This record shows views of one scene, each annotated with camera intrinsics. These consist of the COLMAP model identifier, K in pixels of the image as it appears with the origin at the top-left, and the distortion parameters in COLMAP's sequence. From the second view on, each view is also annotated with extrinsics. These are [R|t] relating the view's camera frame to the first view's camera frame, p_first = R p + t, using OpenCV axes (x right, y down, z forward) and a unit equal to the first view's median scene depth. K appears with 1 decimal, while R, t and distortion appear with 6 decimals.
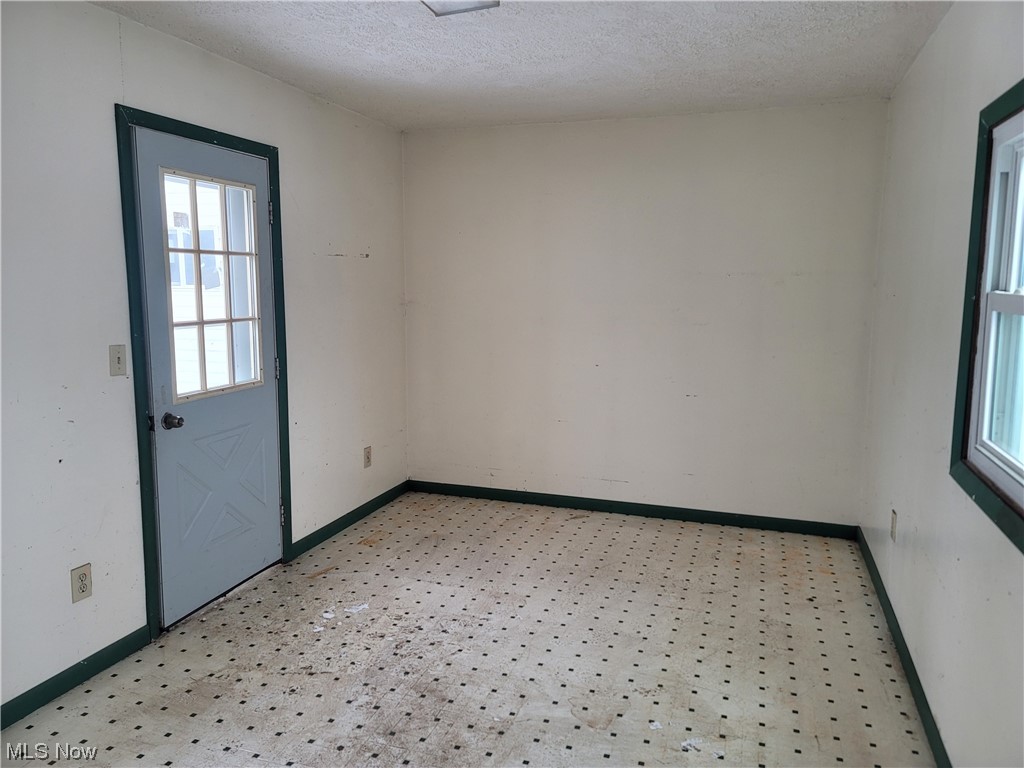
lens RADIAL K [[751.9, 0, 510.7], [0, 751.9, 383.8], [0, 0, 1]] dist [0.076653, -0.054251]
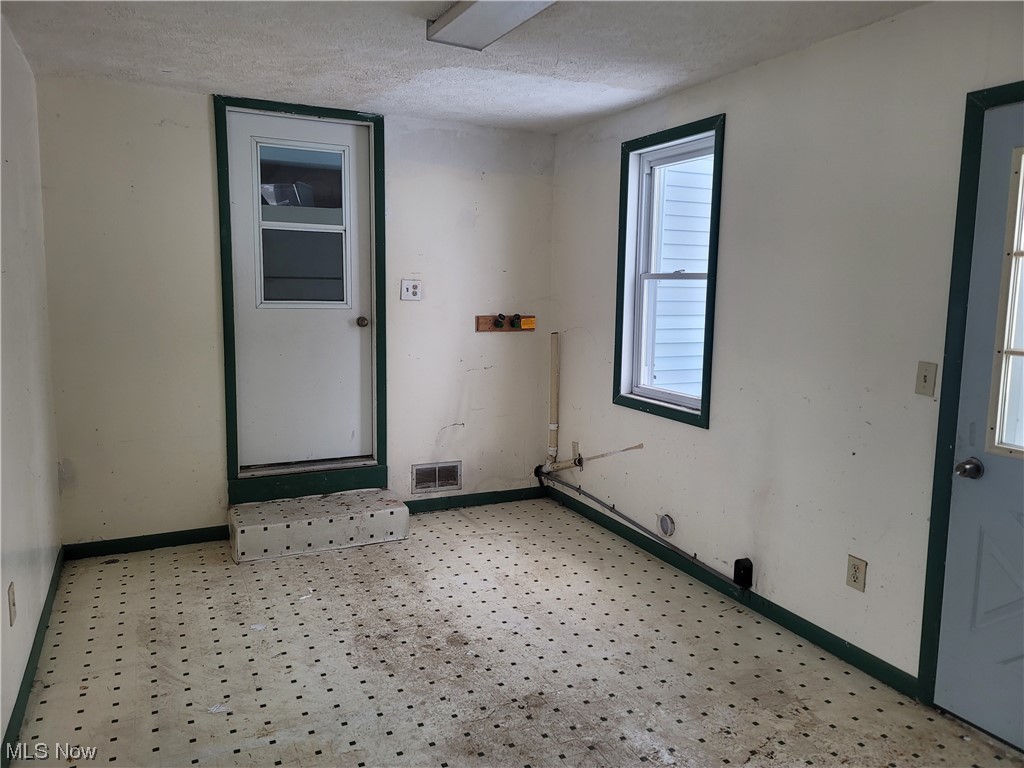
lens RADIAL K [[751.9, 0, 510.7], [0, 751.9, 379.9], [0, 0, 1]] dist [0.076653, -0.054251]
pose [[-0.722650, 0.072690, -0.687381, 0.491316], [-0.111729, 0.969093, 0.219944, -0.178901], [0.682124, 0.235743, -0.692194, 1.312721]]
